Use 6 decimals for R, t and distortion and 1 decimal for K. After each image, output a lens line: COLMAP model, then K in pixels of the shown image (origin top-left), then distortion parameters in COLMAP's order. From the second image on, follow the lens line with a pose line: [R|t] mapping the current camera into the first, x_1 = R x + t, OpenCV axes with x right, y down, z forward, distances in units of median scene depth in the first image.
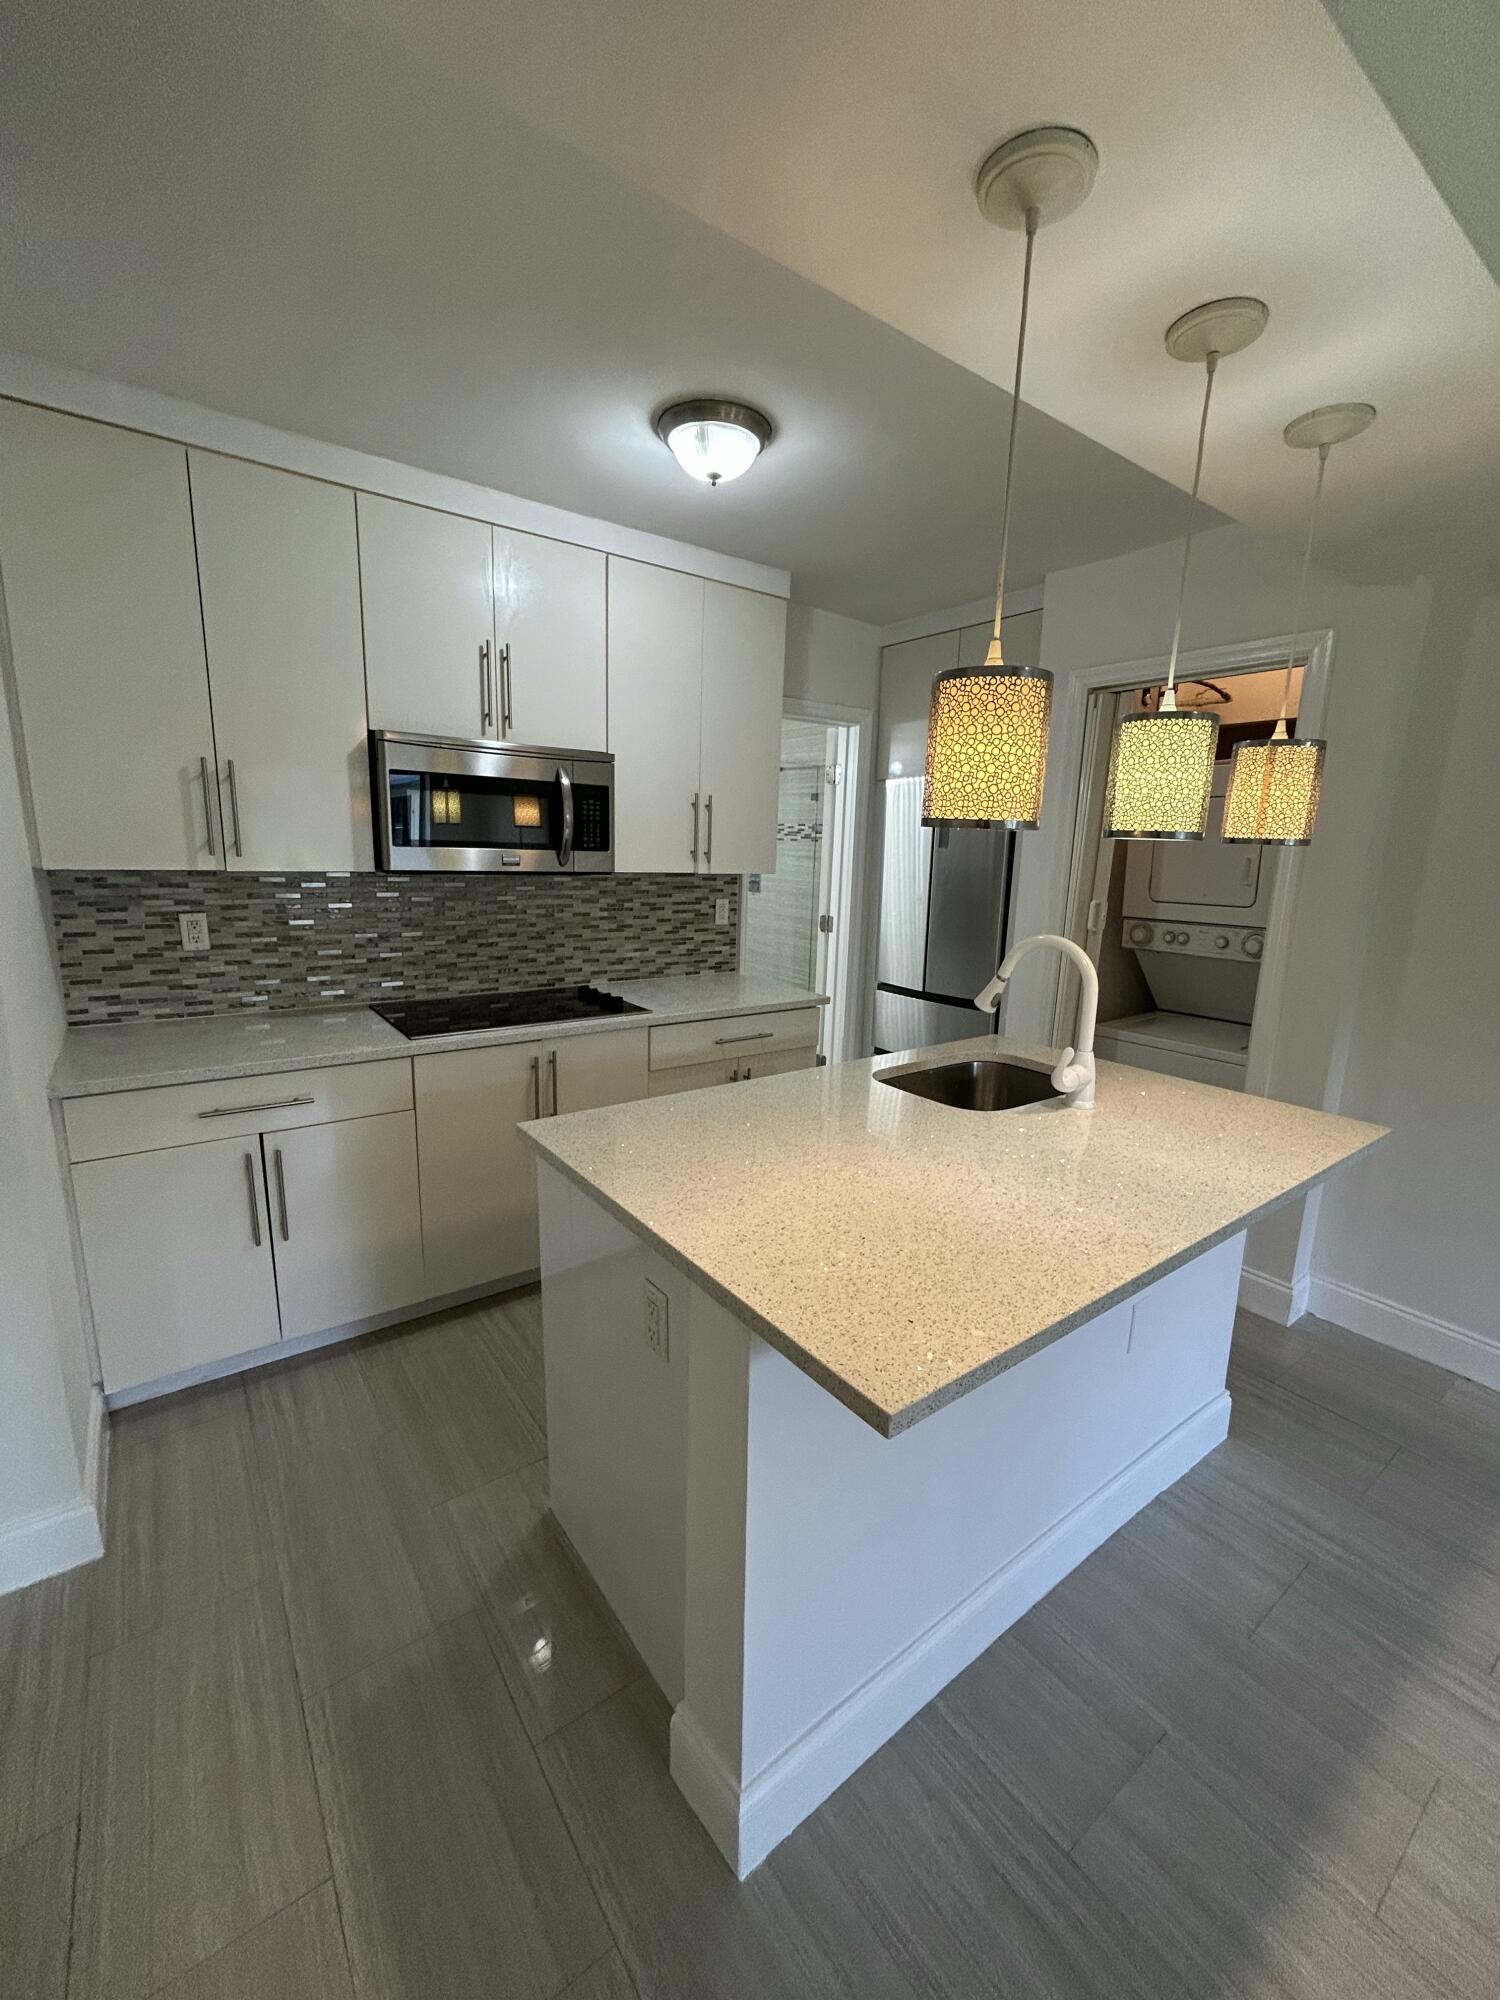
lens RADIAL K [[810.4, 0, 750.4], [0, 810.4, 1002.9], [0, 0, 1]] dist [-0.001661, 0.000104]
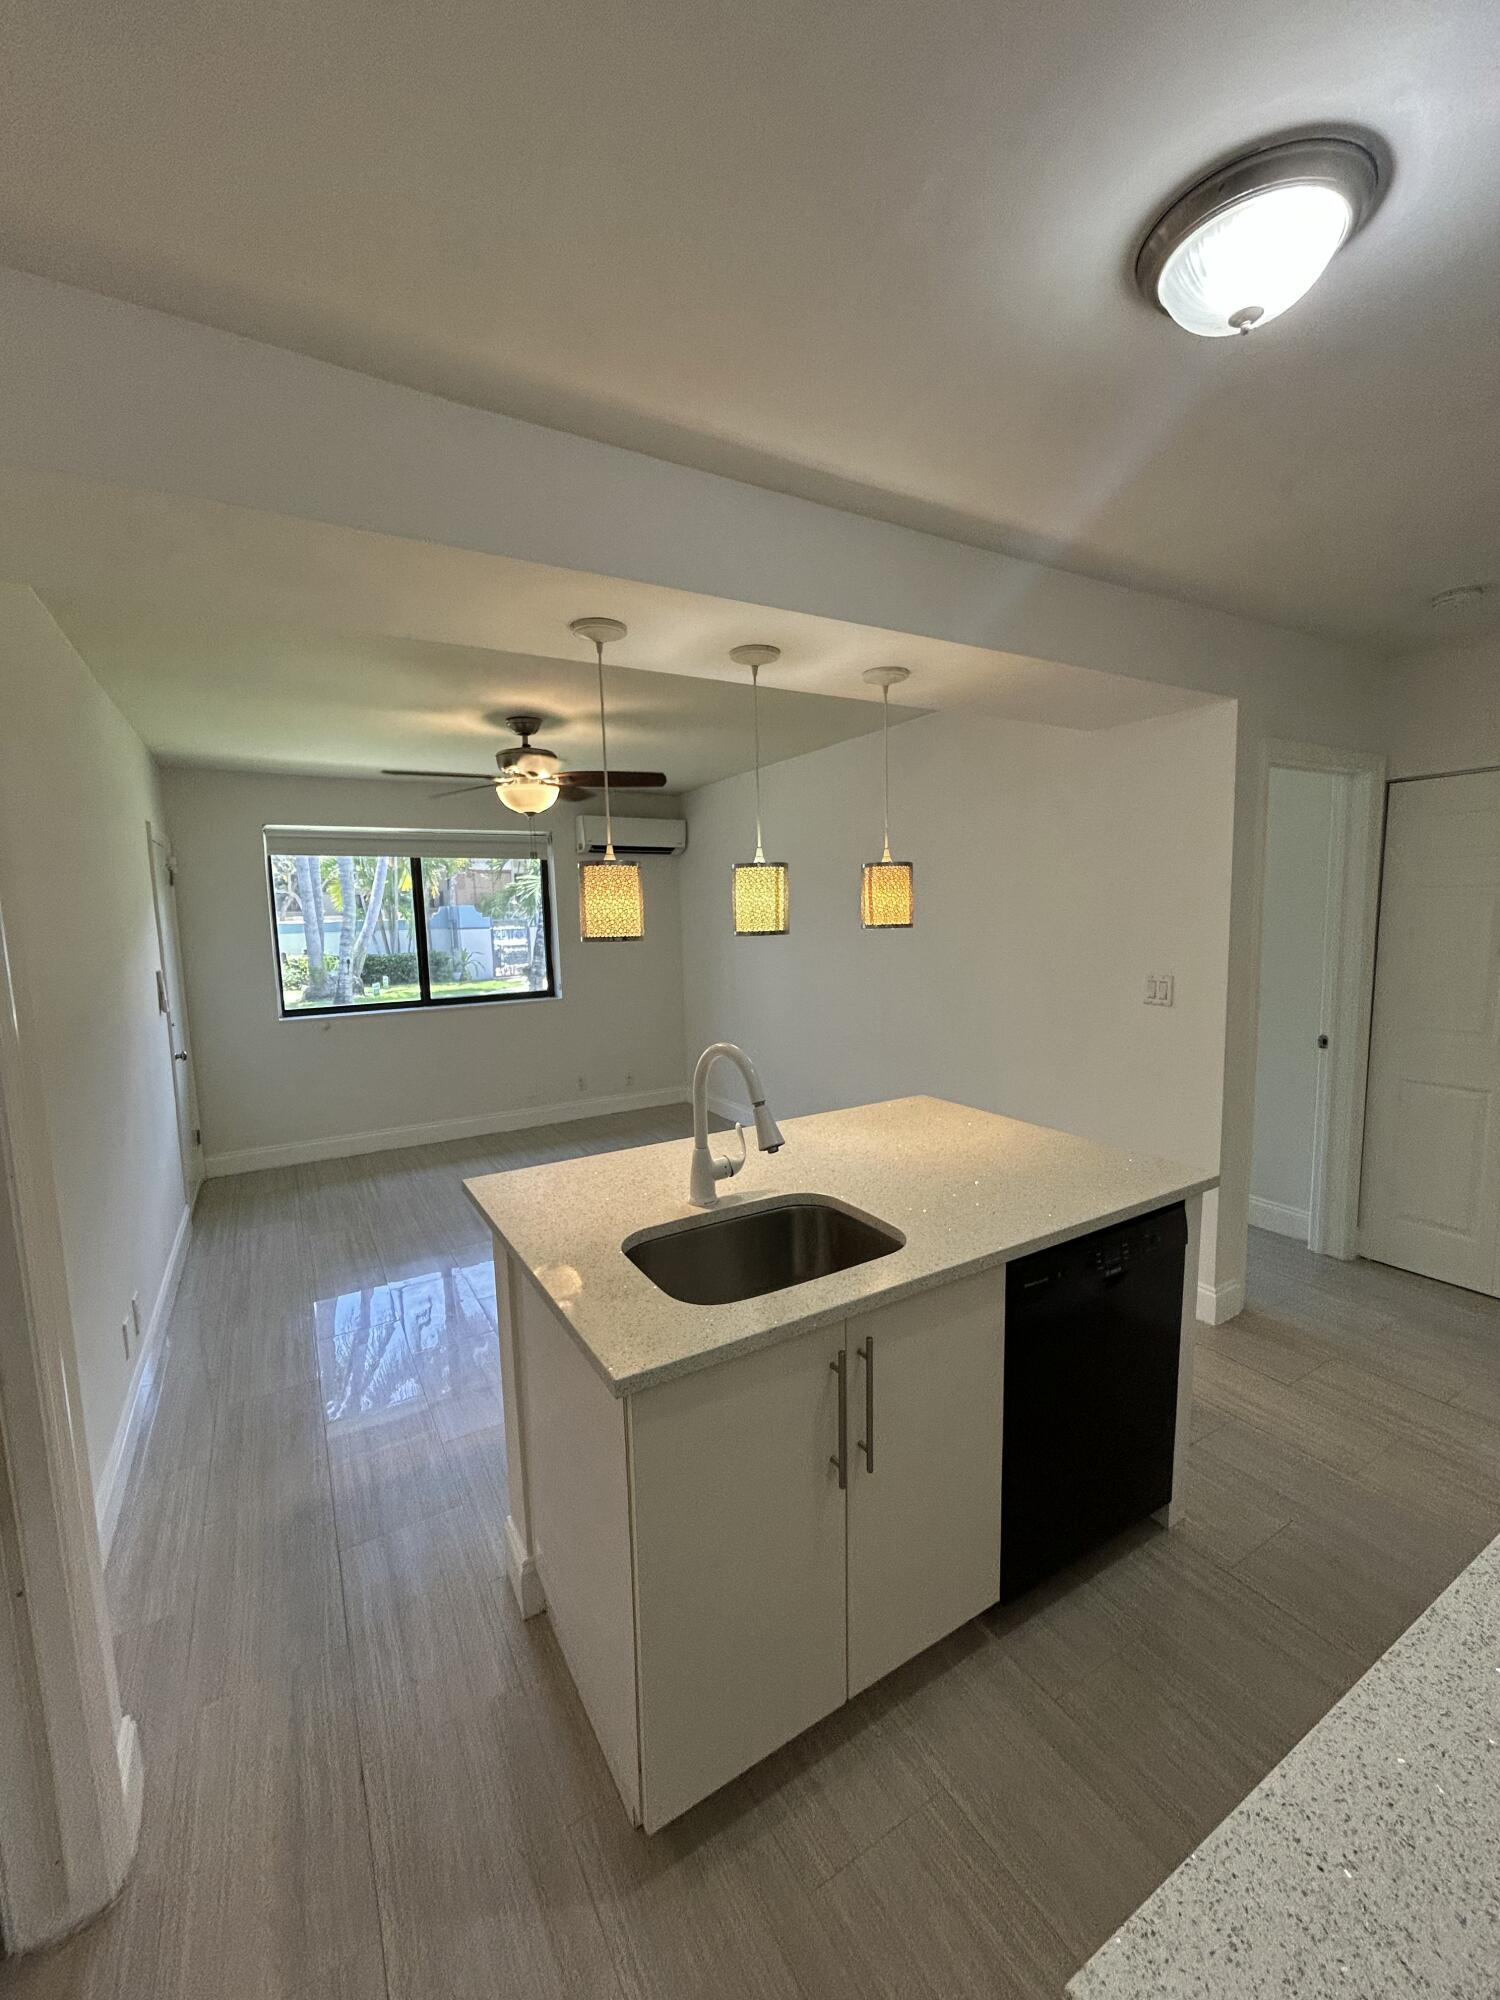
lens RADIAL K [[810.4, 0, 750.4], [0, 810.4, 1002.9], [0, 0, 1]] dist [-0.001661, 0.000104]
pose [[-0.995156, -0.016240, 0.096953, 0.170364], [0.014749, 0.950431, 0.310585, -0.279527], [-0.097191, 0.310511, -0.945588, 1.250351]]
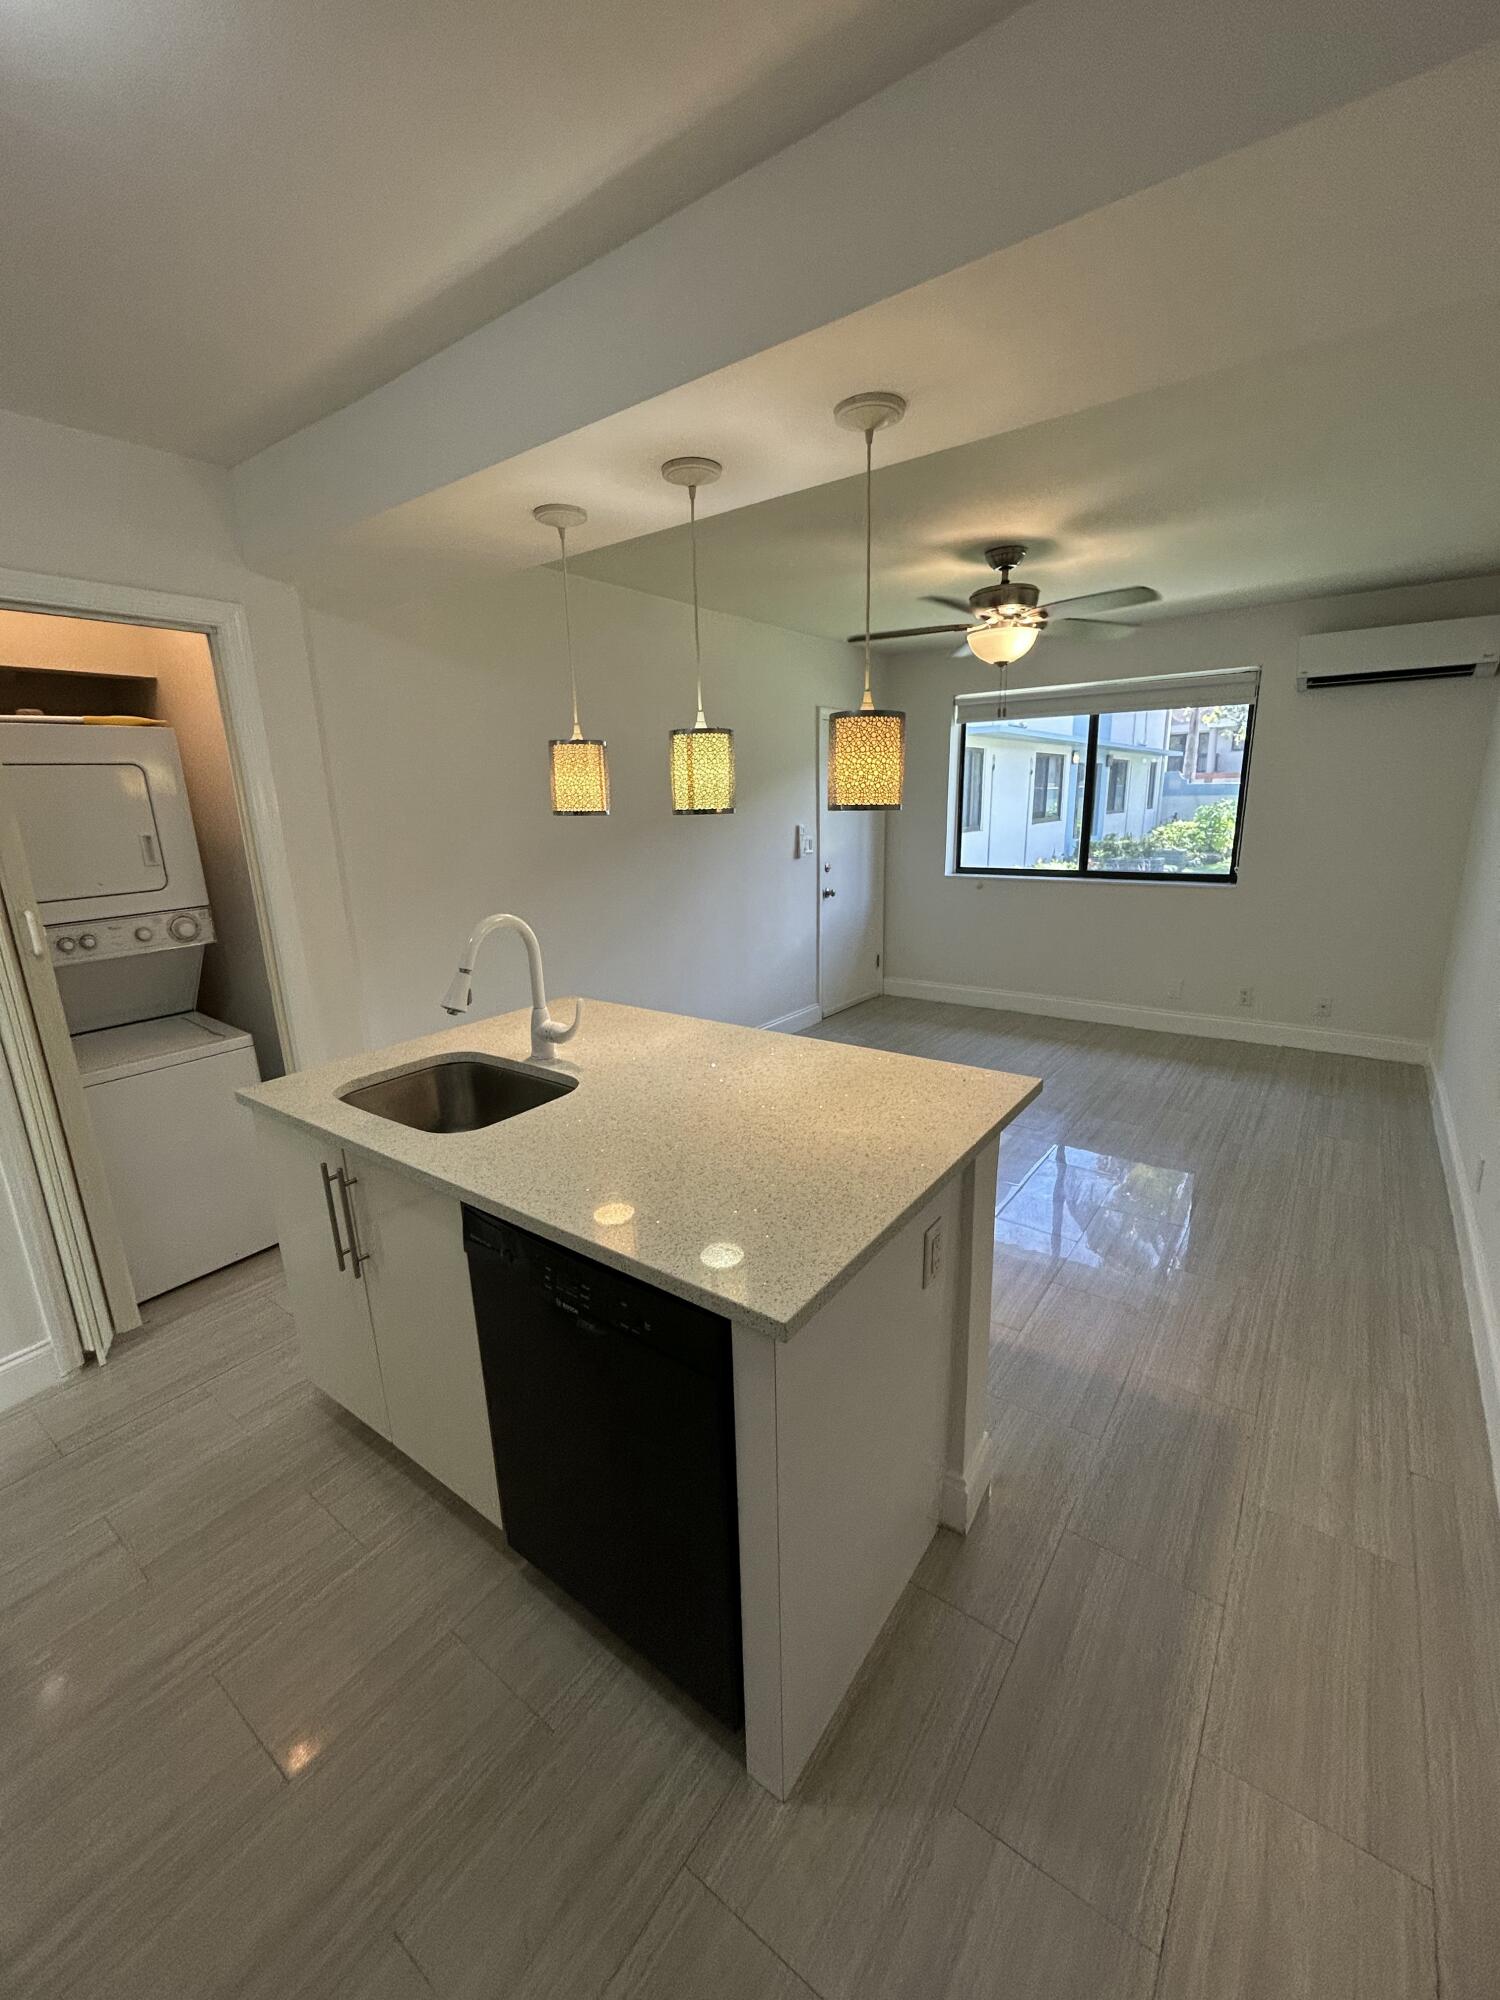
lens RADIAL K [[809.6, 0, 751.5], [0, 809.6, 1002.6], [0, 0, 1]] dist [-0.000160, 0.000355]
pose [[-0.297826, -0.257178, 0.919326, -0.462347], [0.206478, 0.922877, 0.325062, -0.165035], [-0.932023, 0.286632, -0.221755, 0.643552]]
